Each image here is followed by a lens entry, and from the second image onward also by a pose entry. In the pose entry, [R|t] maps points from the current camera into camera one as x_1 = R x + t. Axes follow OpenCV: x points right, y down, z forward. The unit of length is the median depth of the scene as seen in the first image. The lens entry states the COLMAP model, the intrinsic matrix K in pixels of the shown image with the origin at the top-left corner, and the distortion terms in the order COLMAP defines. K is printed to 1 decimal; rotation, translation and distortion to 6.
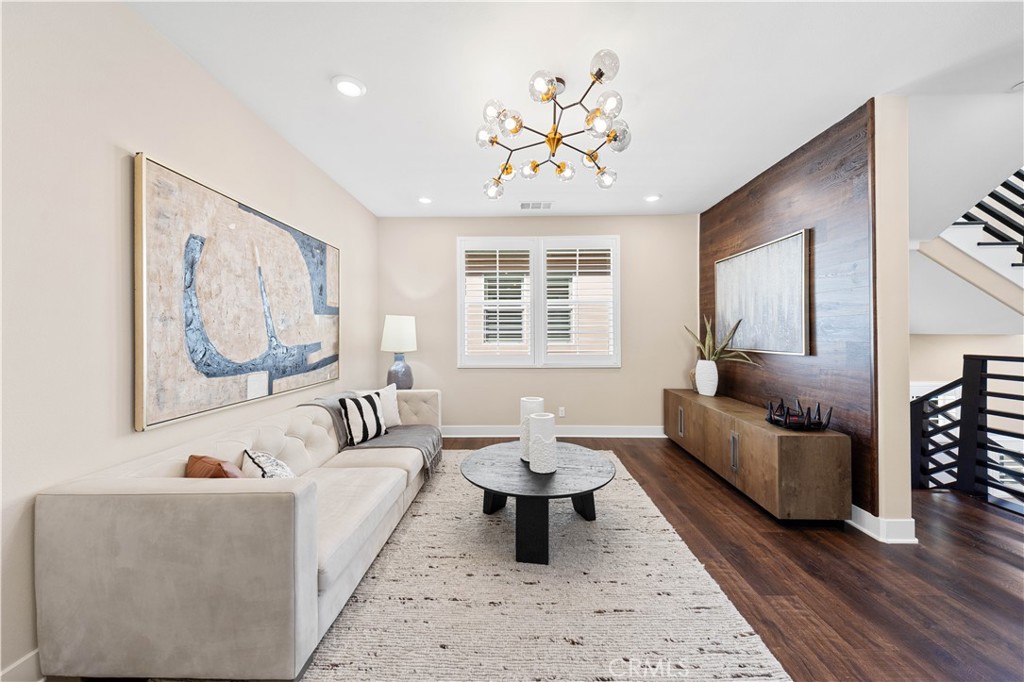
lens RADIAL K [[366.1, 0, 510.3], [0, 366.1, 333.8], [0, 0, 1]] dist [-0.000316, -0.000106]
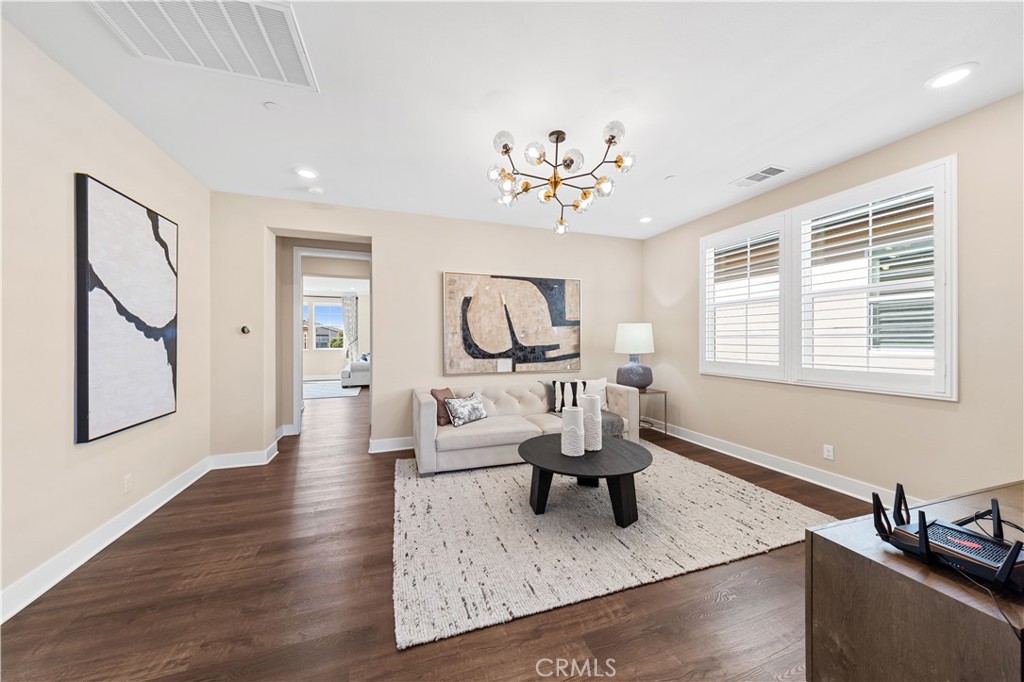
lens RADIAL K [[343.9, 0, 512.1], [0, 343.9, 341.8], [0, 0, 1]] dist [0.000457, -0.000053]
pose [[0.341236, 0.010384, -0.939920, 0.899885], [0.003604, 0.999917, 0.012355, -0.007212], [0.939971, -0.007604, 0.341170, 0.364183]]
